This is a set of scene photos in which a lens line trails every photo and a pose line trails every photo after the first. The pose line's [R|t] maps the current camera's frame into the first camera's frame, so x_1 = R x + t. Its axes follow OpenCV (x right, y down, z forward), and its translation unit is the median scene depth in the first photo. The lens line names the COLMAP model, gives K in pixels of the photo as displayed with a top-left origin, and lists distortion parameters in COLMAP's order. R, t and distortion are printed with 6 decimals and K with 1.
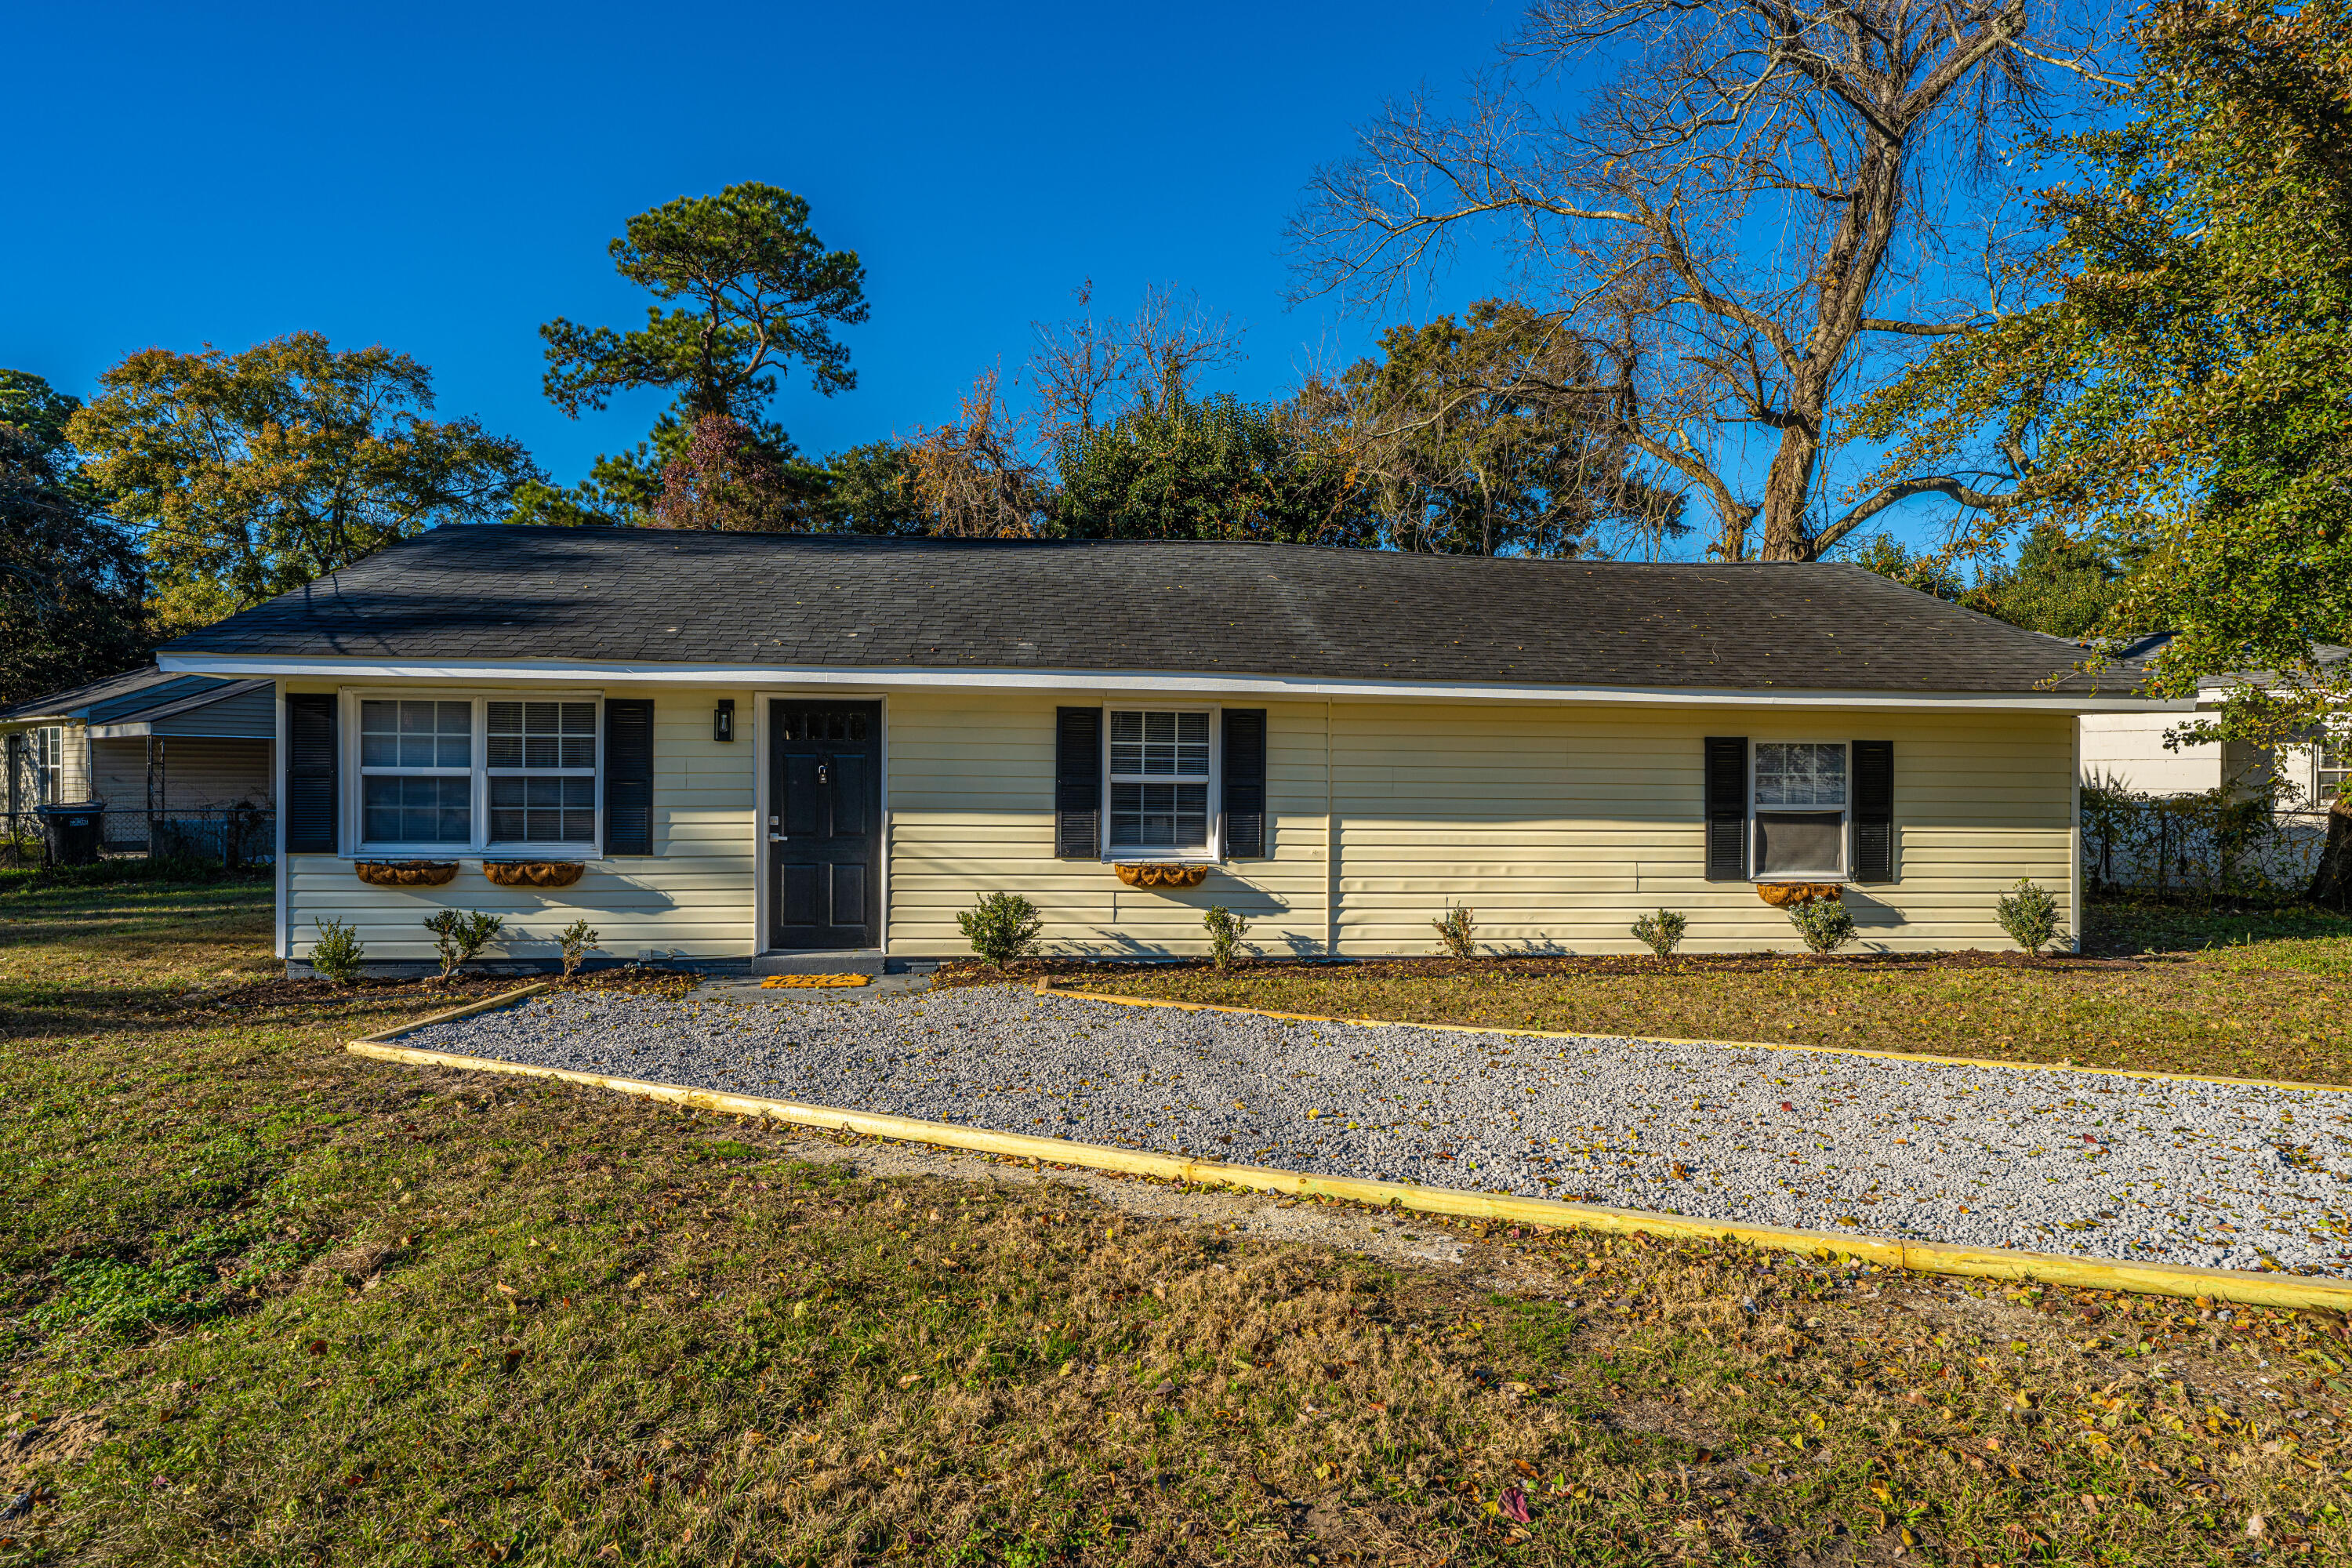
lens RADIAL K [[1363.2, 0, 1170.3], [0, 1363.2, 795.7], [0, 0, 1]] dist [0.001914, -0.000551]
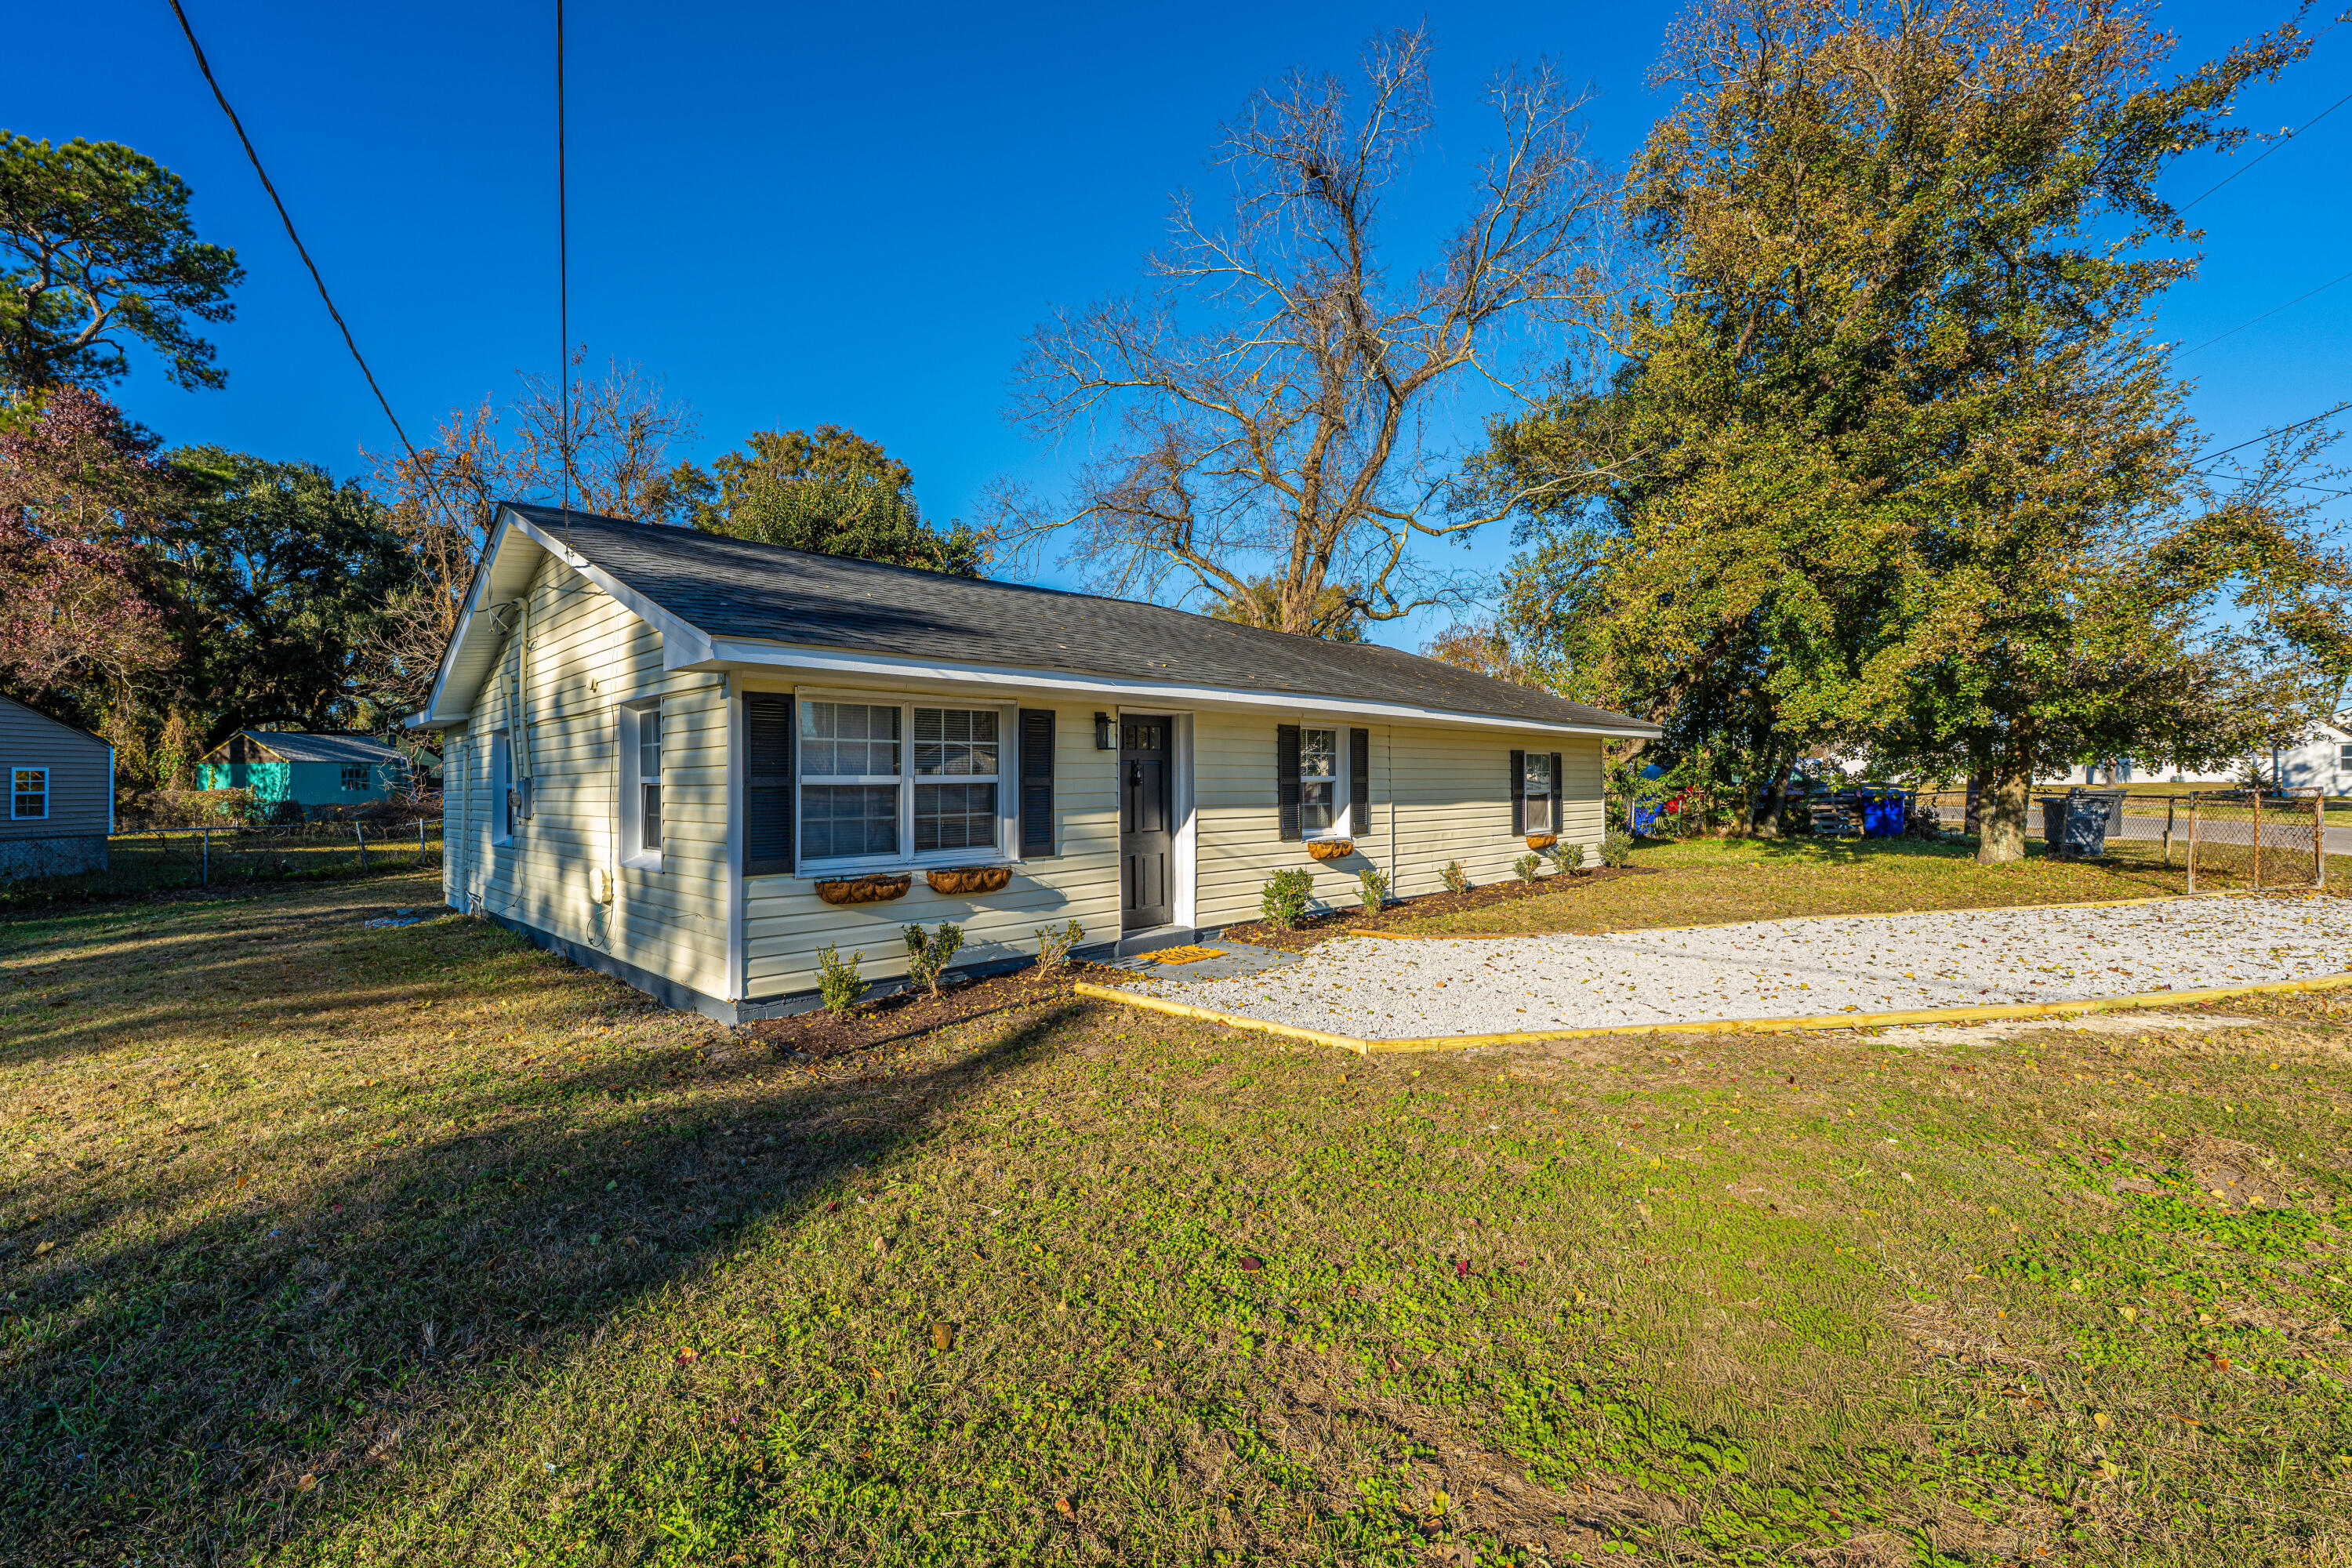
lens RADIAL K [[997.8, 0, 1070.4], [0, 997.8, 781.8], [0, 0, 1]] dist [0.000309, -0.000265]
pose [[0.808092, -0.013896, 0.588892, -0.788053], [0.020377, 0.999783, -0.004371, -0.009976], [-0.588704, 0.015532, 0.808200, 0.338910]]
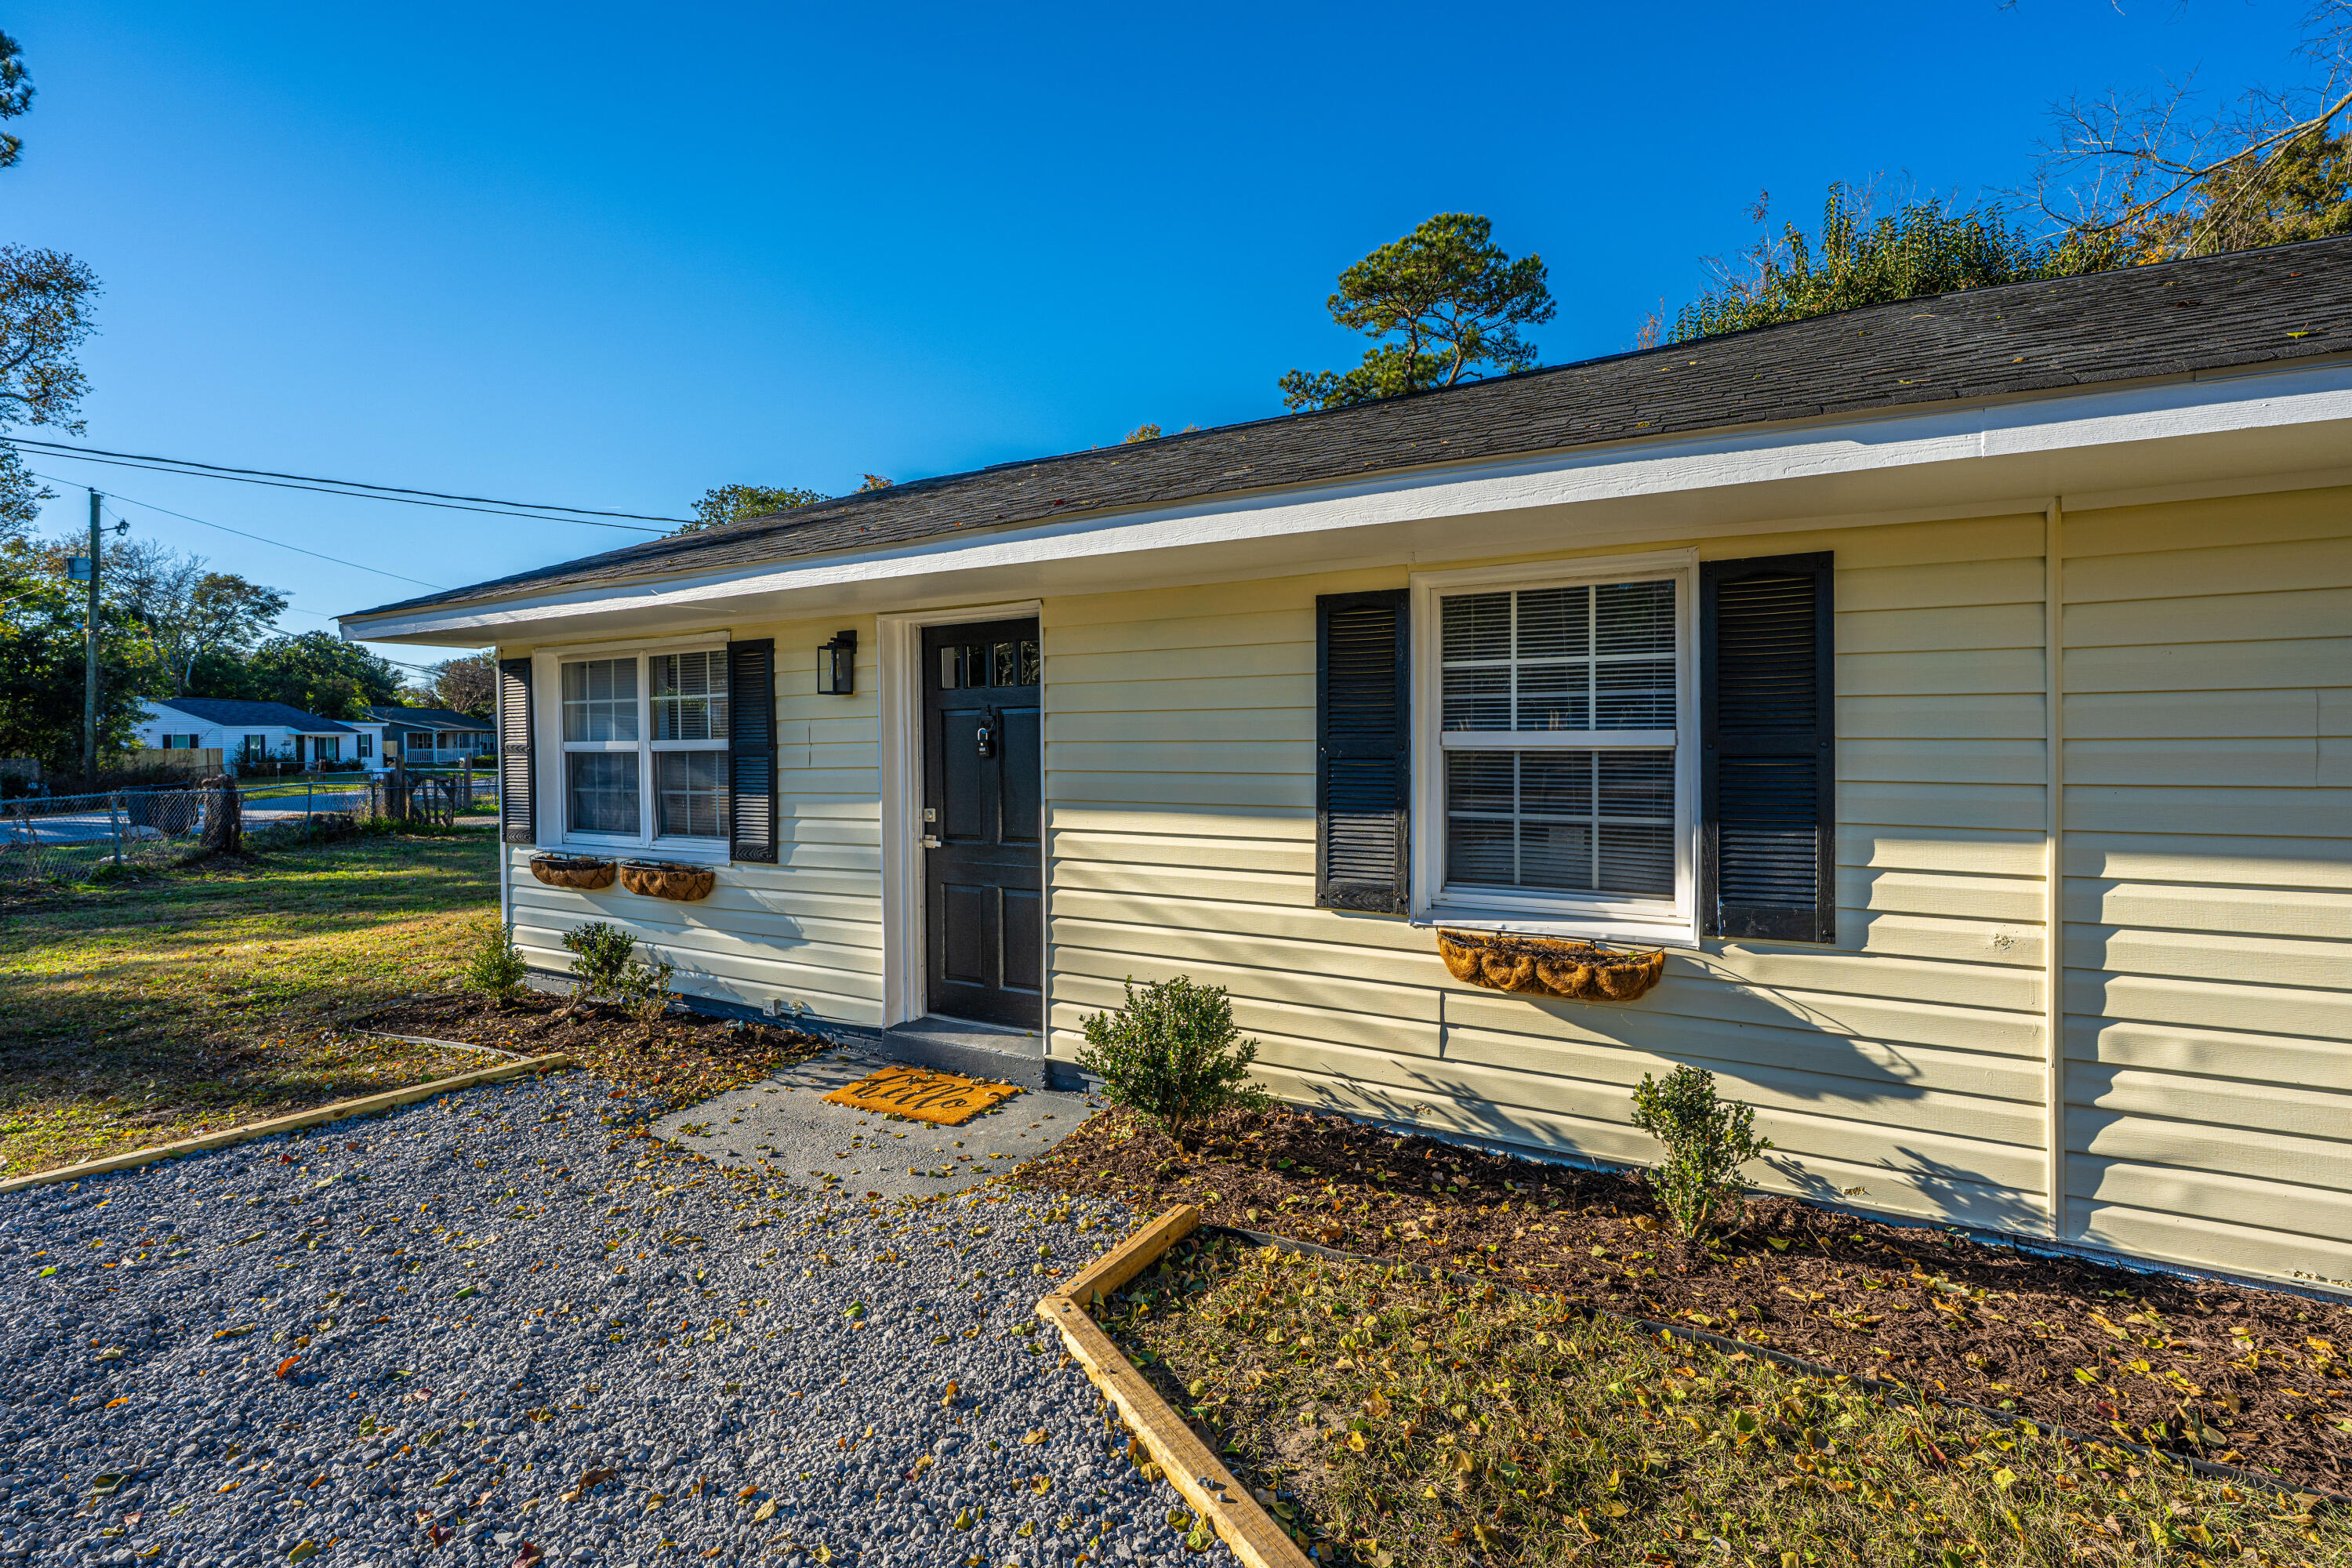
lens RADIAL K [[1044.4, 0, 1174.5], [0, 1044.4, 747.8], [0, 0, 1]] dist [-0.002299, -0.000454]
pose [[0.810685, -0.011341, -0.585373, 0.090331], [0.012184, 0.999923, -0.002499, -0.010477], [0.585356, -0.005106, 0.810760, 0.653749]]
